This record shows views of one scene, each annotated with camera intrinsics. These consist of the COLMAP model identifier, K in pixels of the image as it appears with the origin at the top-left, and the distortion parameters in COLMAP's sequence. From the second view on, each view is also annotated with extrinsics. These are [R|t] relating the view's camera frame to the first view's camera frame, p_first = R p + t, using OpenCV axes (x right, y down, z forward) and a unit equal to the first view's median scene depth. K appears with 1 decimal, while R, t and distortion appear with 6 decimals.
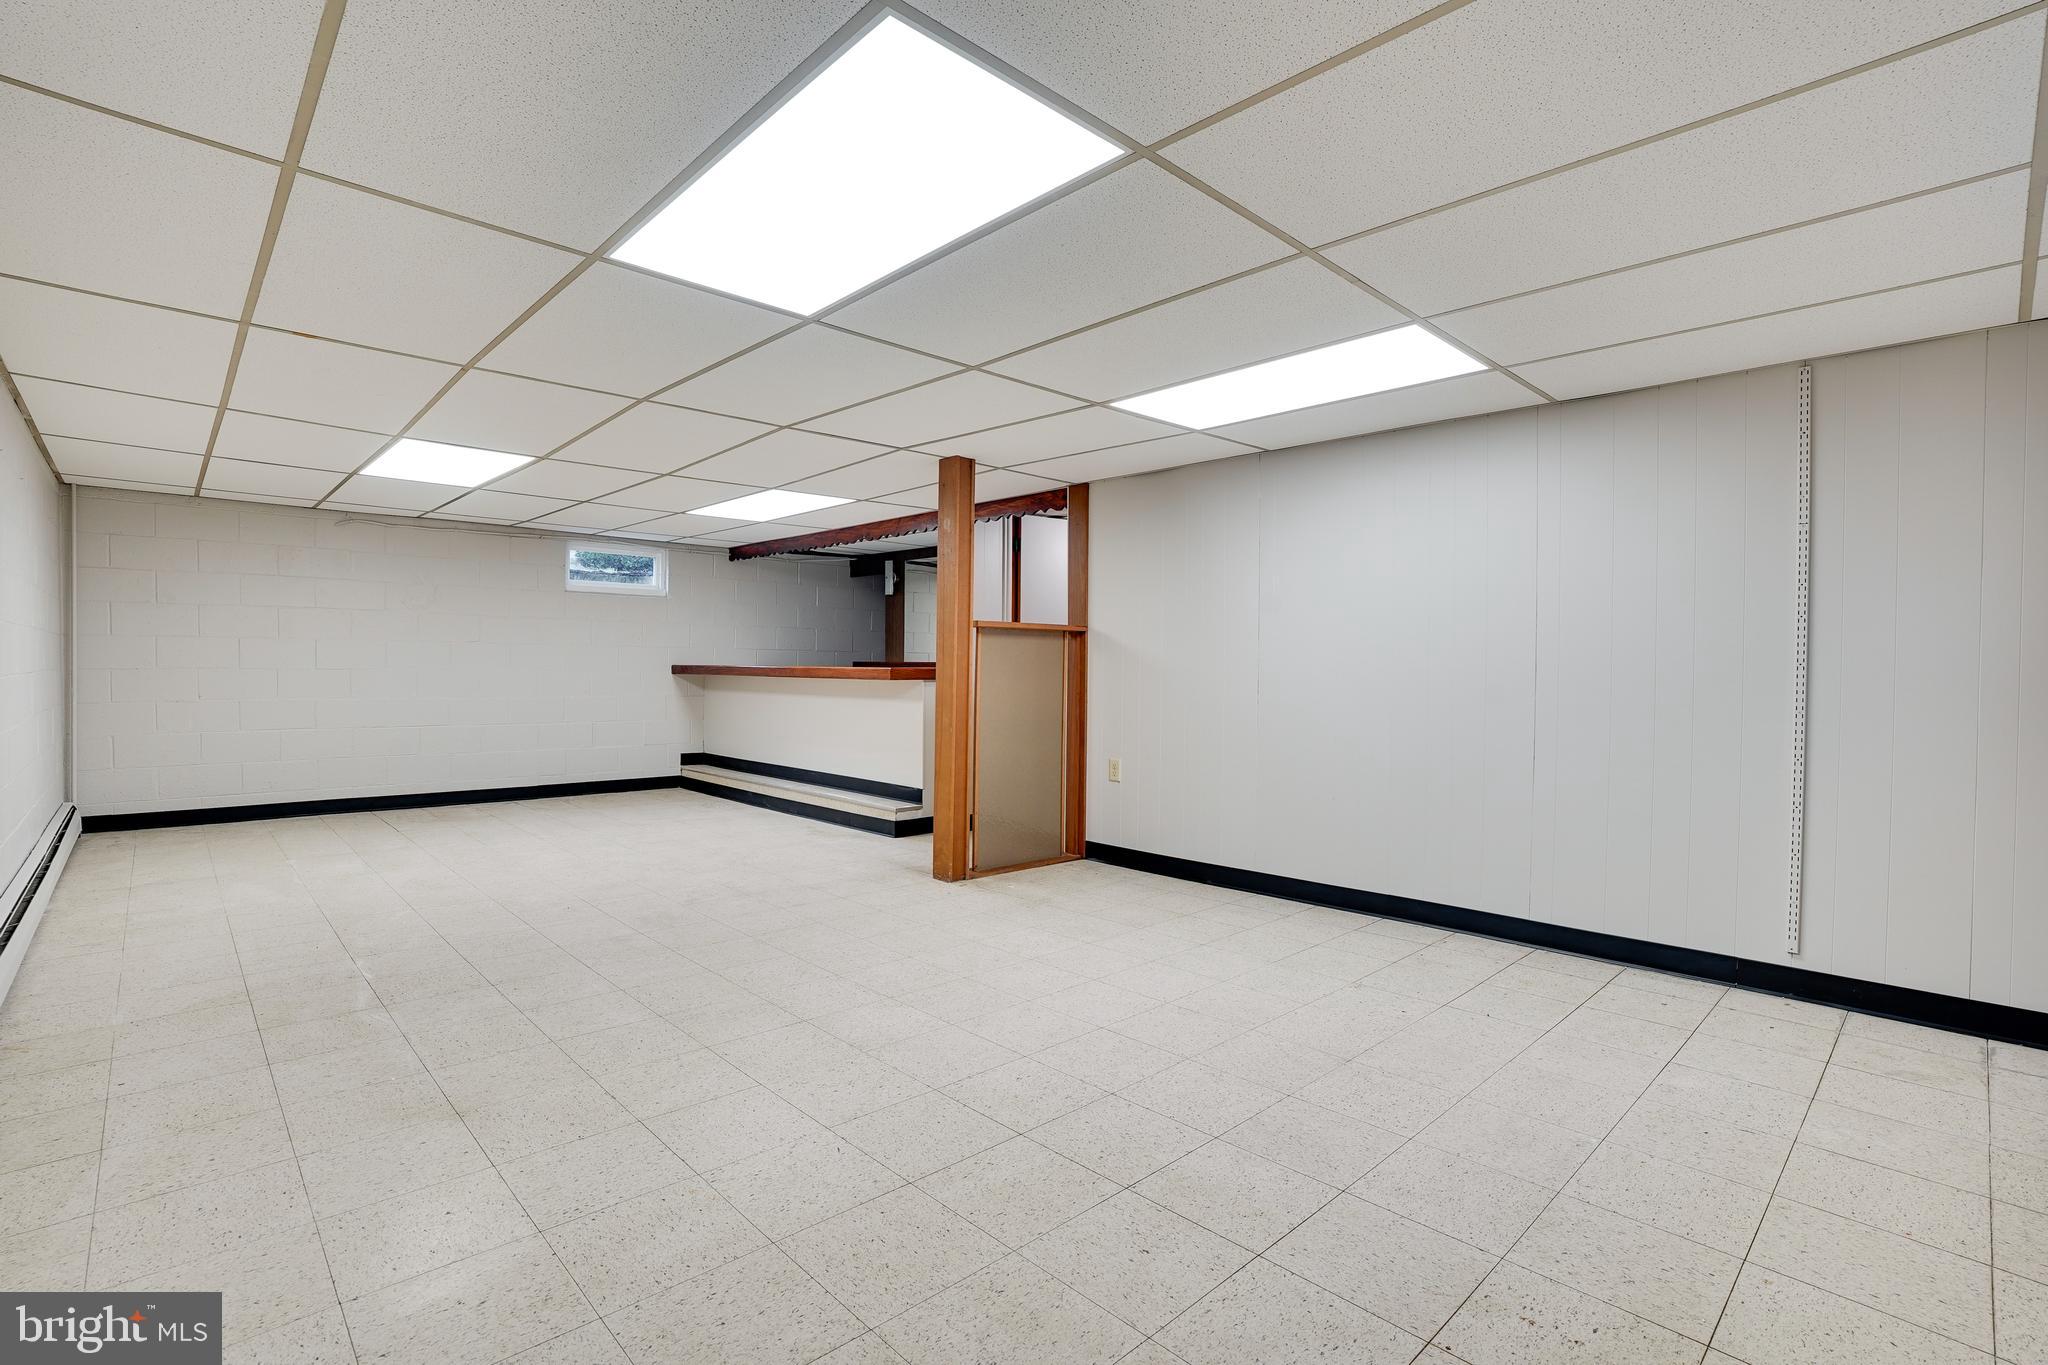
lens RADIAL K [[949.5, 0, 1016.4], [0, 949.5, 682.9], [0, 0, 1]] dist [-0.065915, 0.024754]
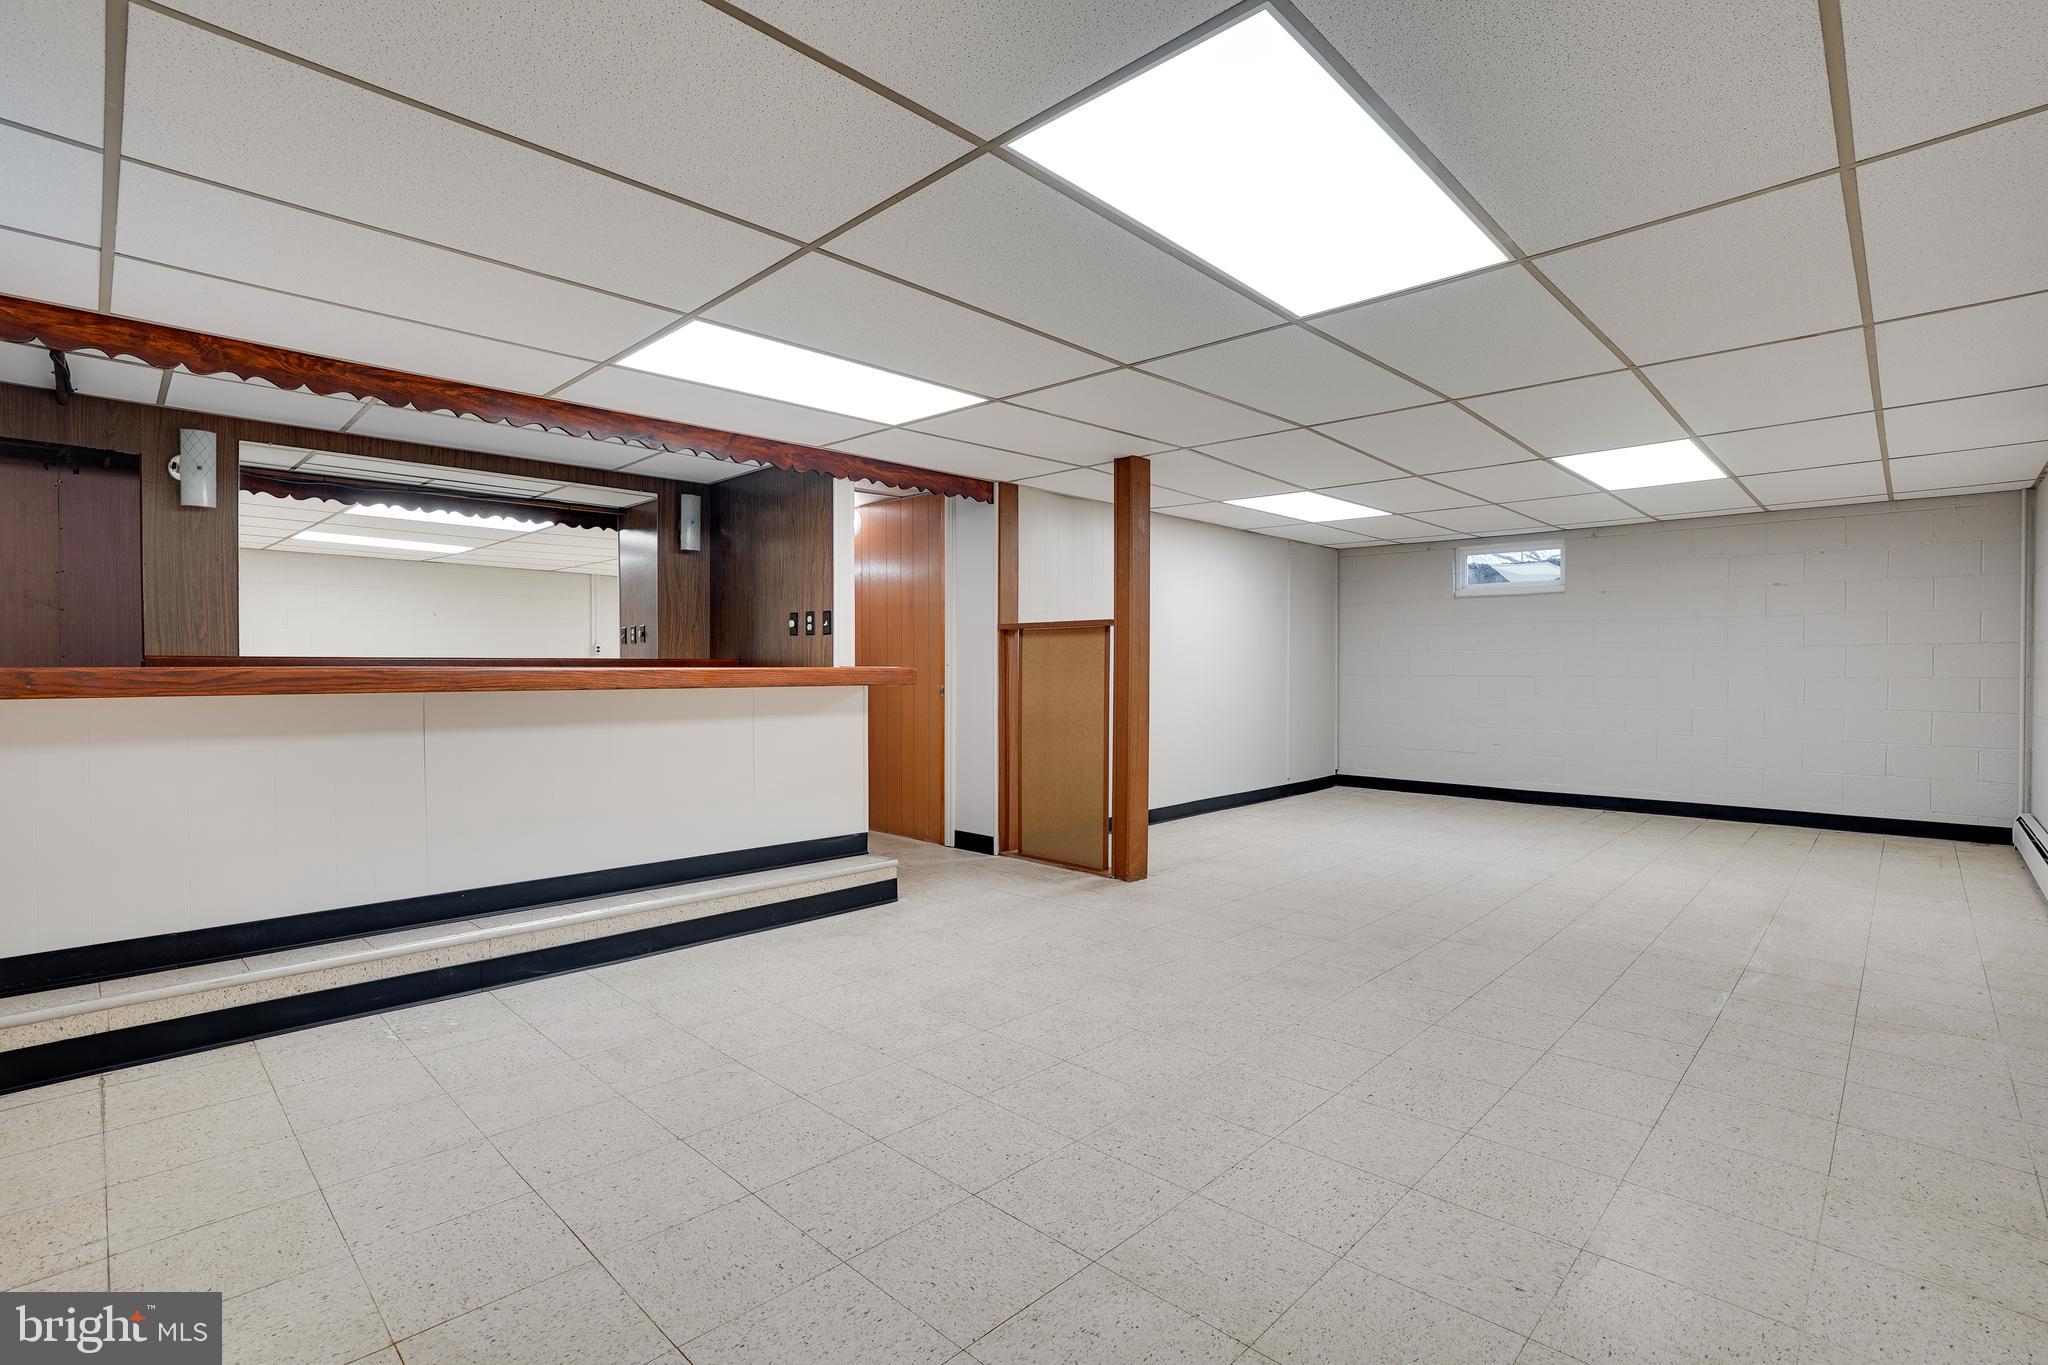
lens RADIAL K [[949.5, 0, 1016.4], [0, 949.5, 682.9], [0, 0, 1]] dist [-0.065915, 0.024754]
pose [[-0.036860, -0.030458, 0.998856, -1.236078], [0.015048, 0.999405, 0.031030, -0.036265], [-0.999207, 0.016175, -0.036379, 1.347811]]
